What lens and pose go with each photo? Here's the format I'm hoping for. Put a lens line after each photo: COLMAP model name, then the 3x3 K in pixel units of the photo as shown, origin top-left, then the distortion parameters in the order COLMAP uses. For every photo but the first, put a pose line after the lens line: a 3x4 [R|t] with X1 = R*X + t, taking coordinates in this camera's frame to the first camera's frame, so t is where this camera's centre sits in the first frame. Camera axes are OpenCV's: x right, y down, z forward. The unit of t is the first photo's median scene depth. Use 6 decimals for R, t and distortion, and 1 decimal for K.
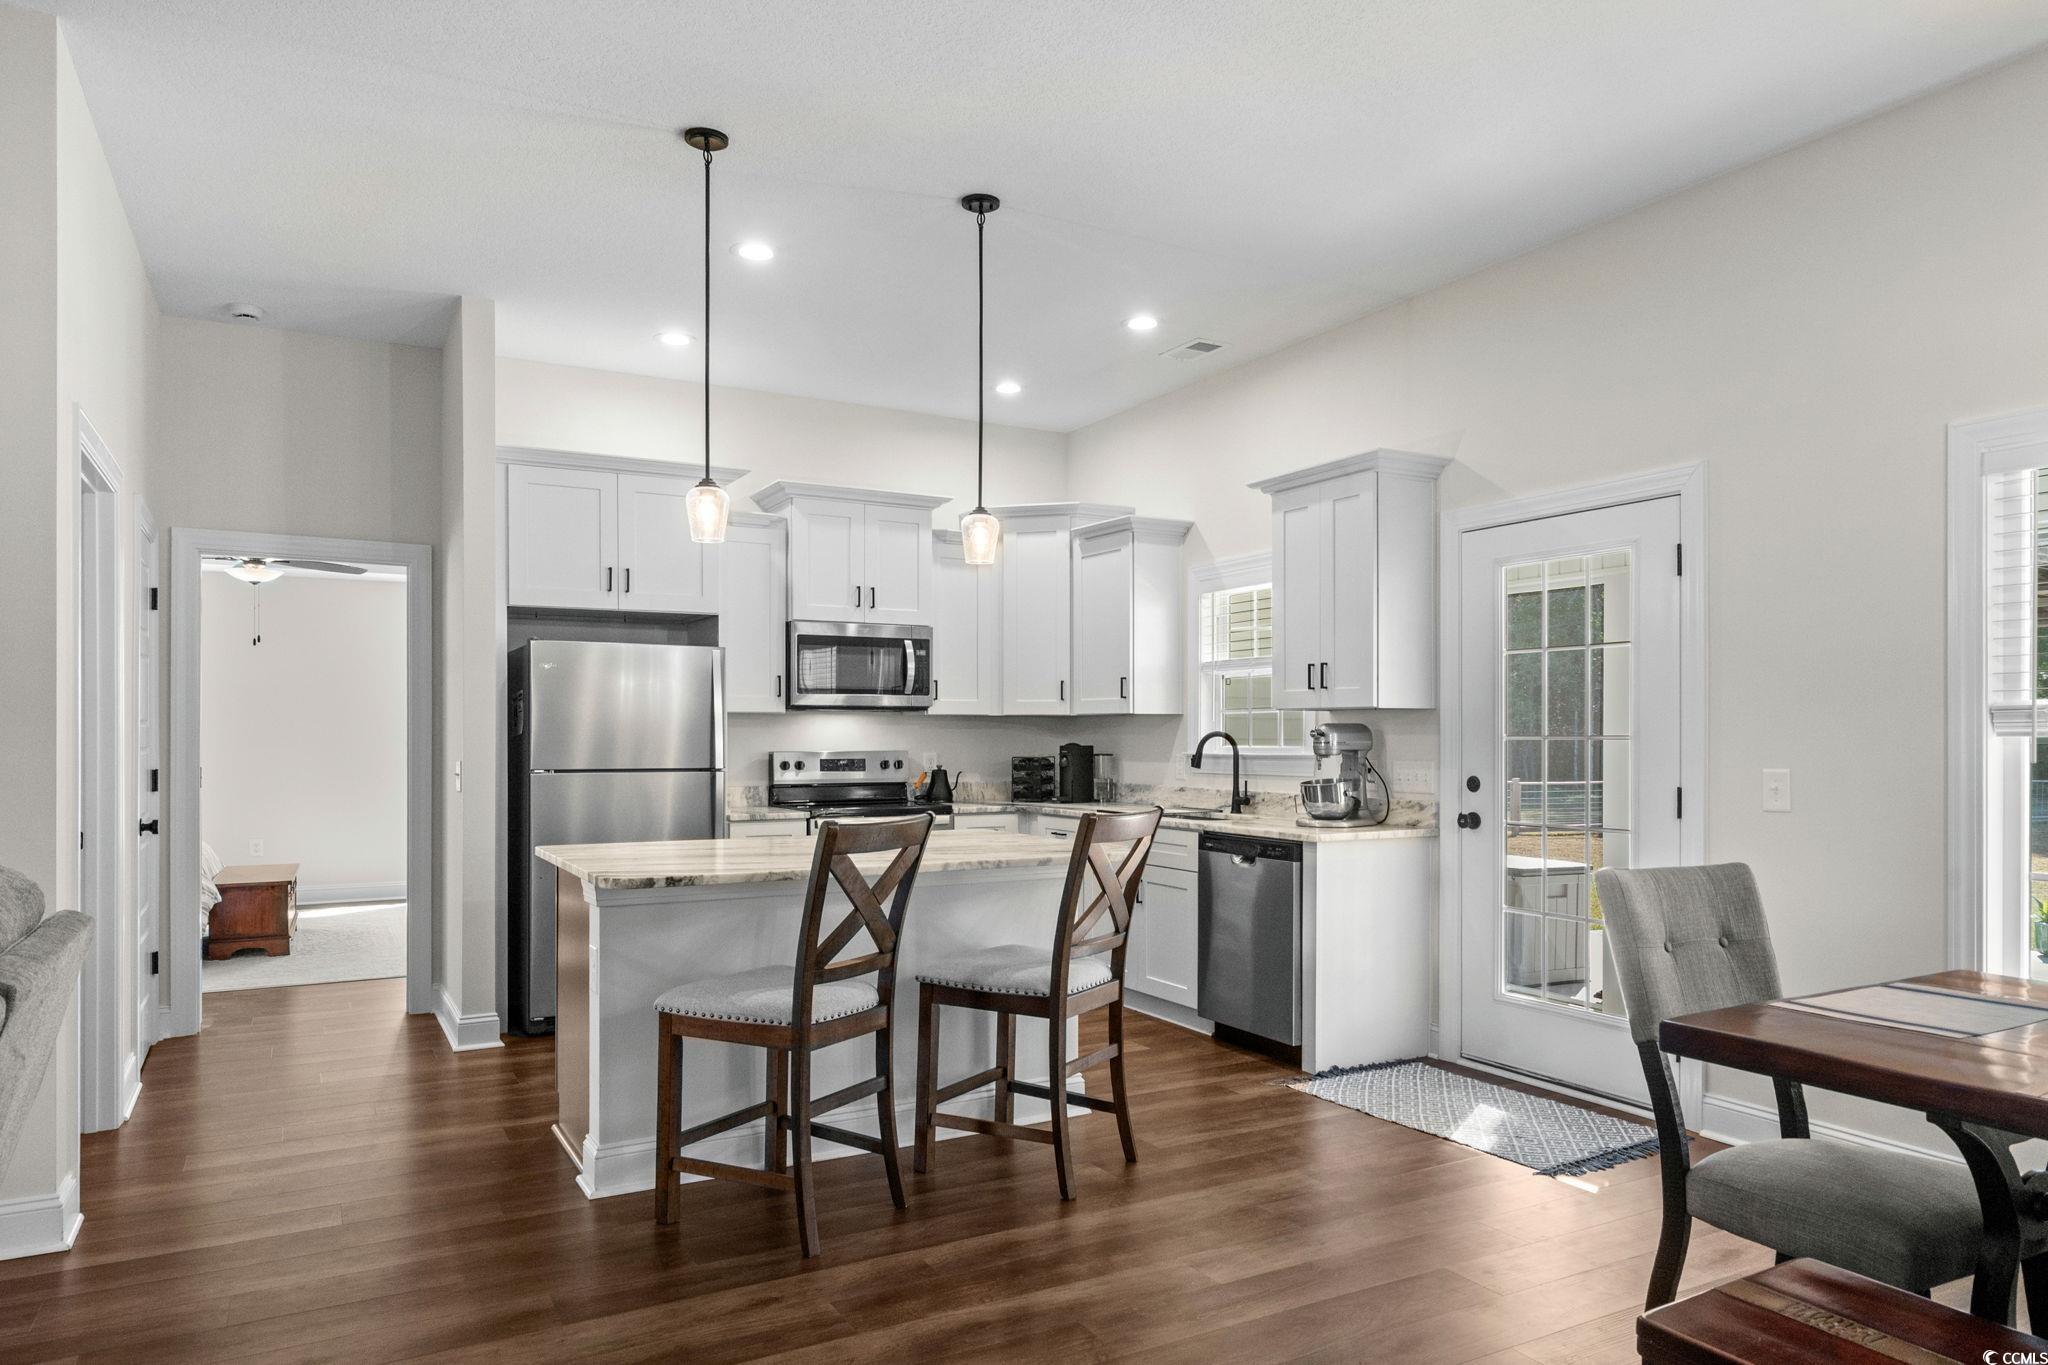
lens RADIAL K [[1289.5, 0, 1011.2], [0, 1289.5, 738.4], [0, 0, 1]] dist [-0.003206, -0.000148]
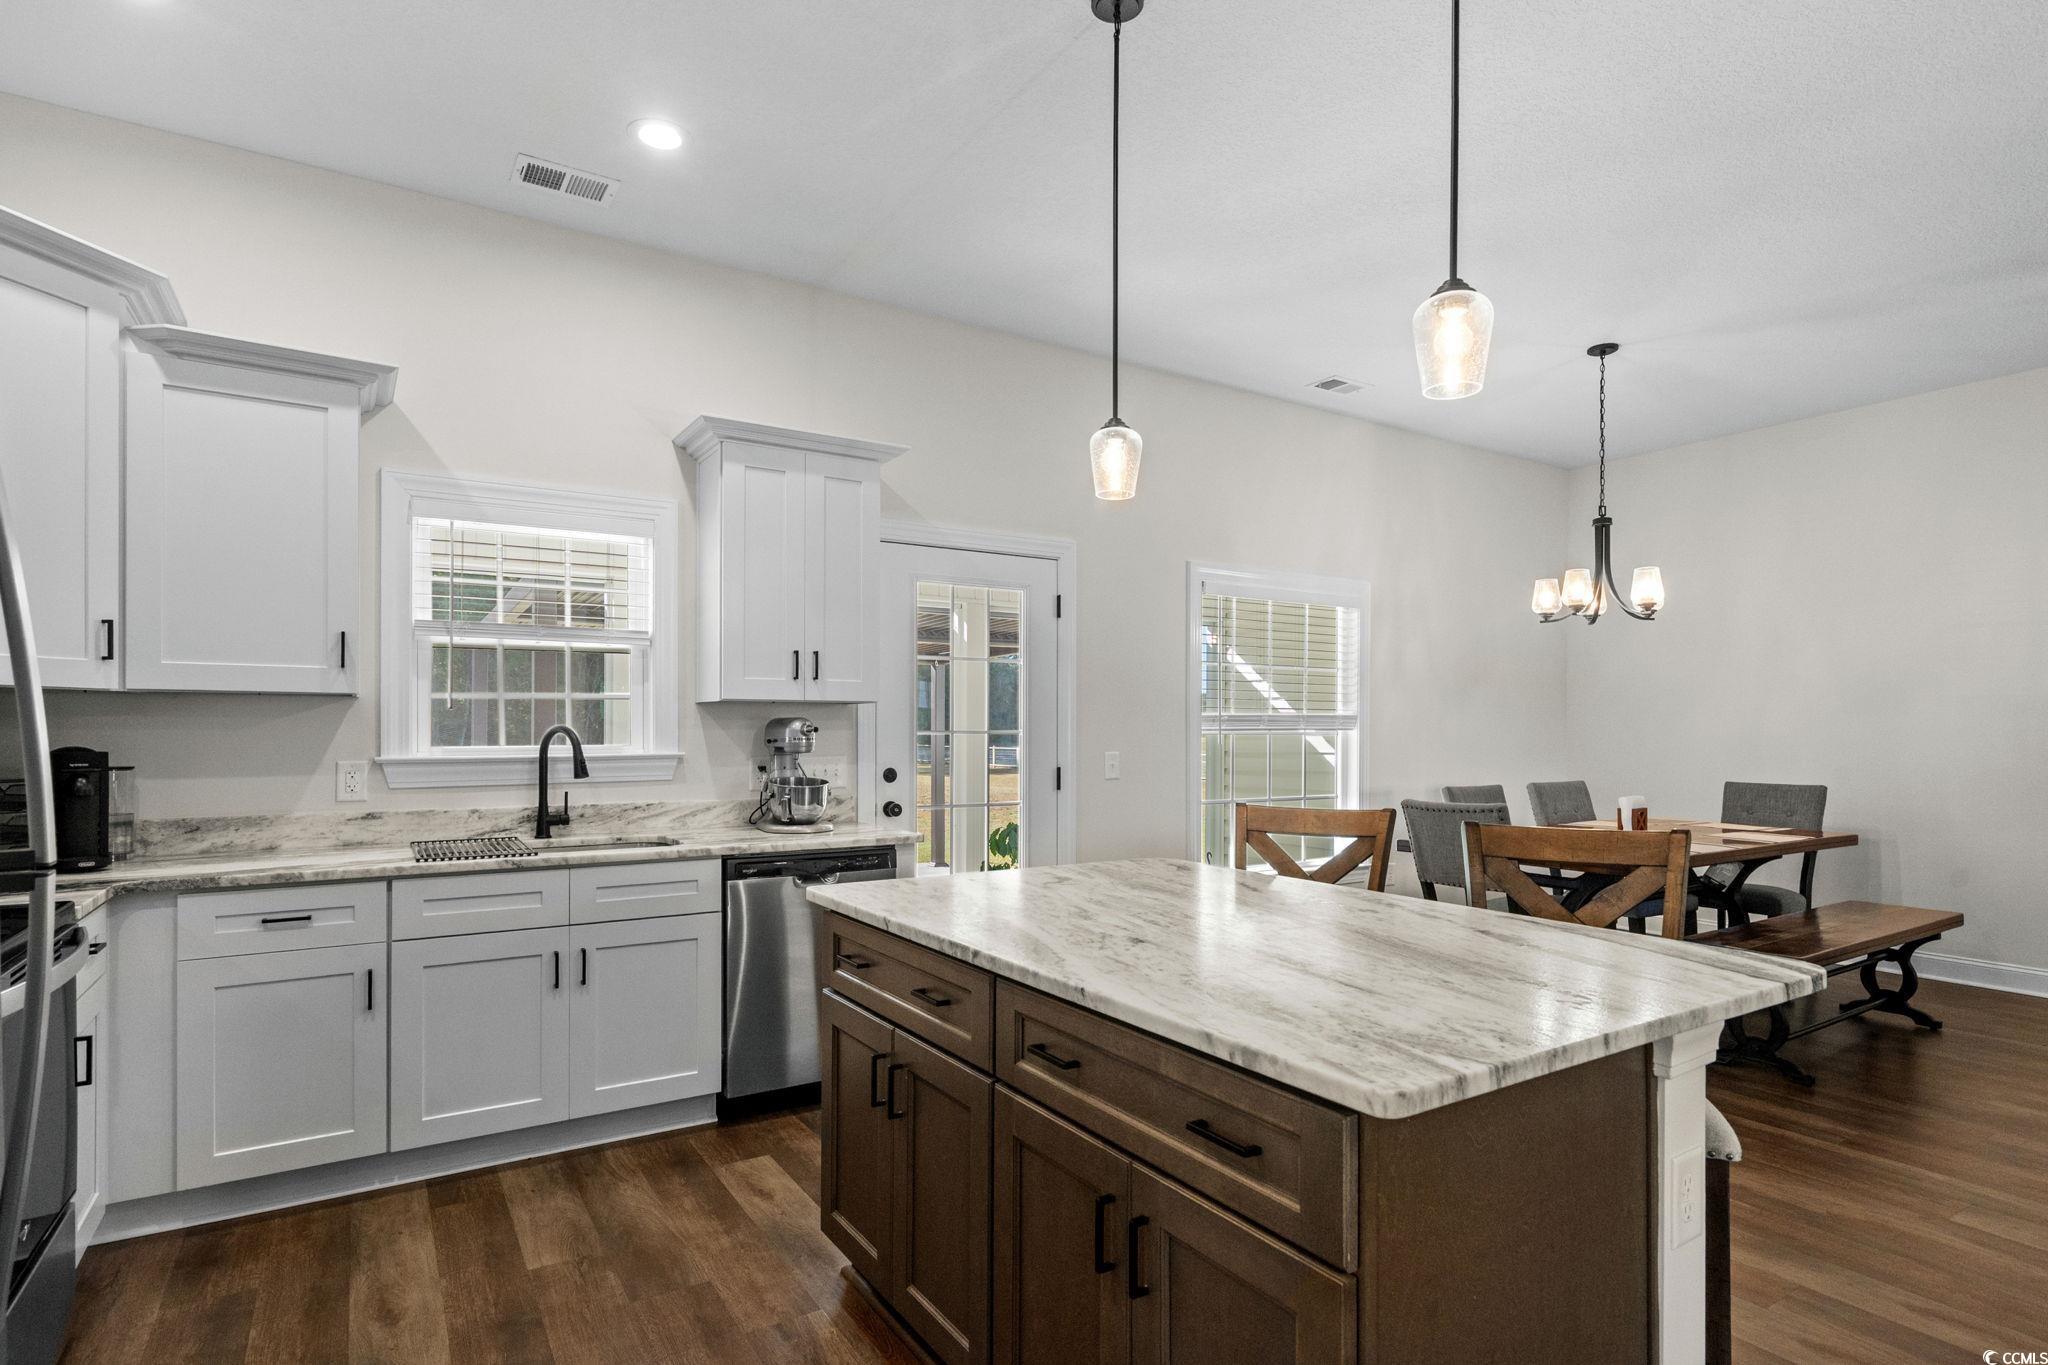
lens RADIAL K [[1015.1, 0, 1030.8], [0, 1015.1, 727.3], [0, 0, 1]] dist [-0.014766, 0.000266]
pose [[-0.068519, 0.003250, 0.997644, -0.453694], [0.002667, 0.999992, -0.003074, -0.002116], [-0.997646, 0.002450, -0.068528, 0.845069]]
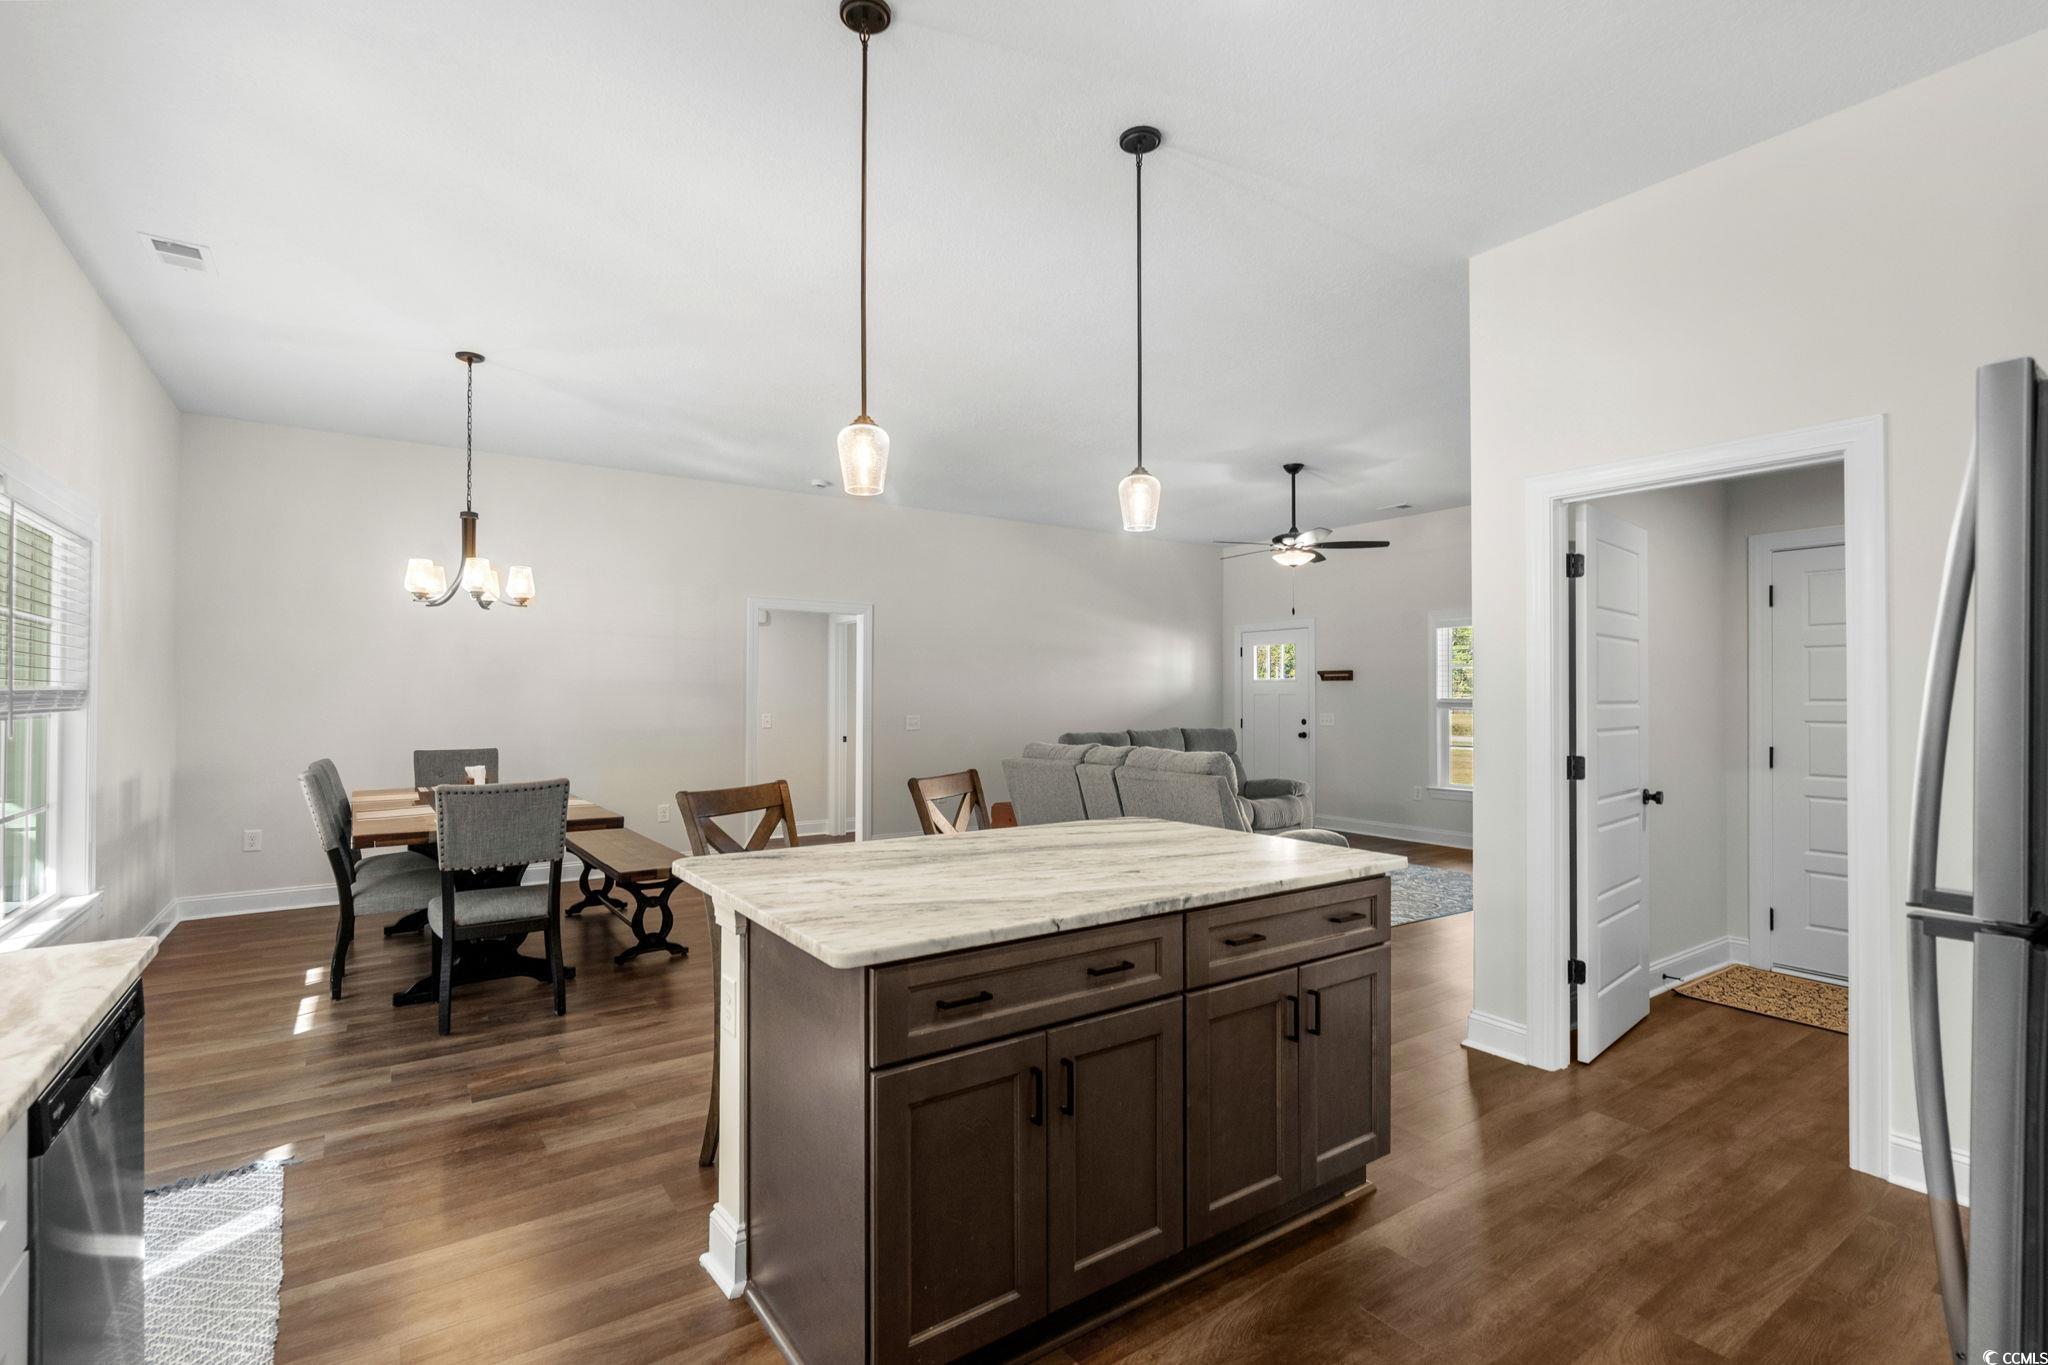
lens RADIAL K [[886.5, 0, 1011.3], [0, 886.5, 693.5], [0, 0, 1]] dist [-0.000484, -0.000070]
pose [[-0.997416, -0.001723, -0.071822, -0.077805], [-0.001429, 0.999990, -0.004145, -0.010775], [0.071828, -0.004032, -0.997409, 1.154281]]
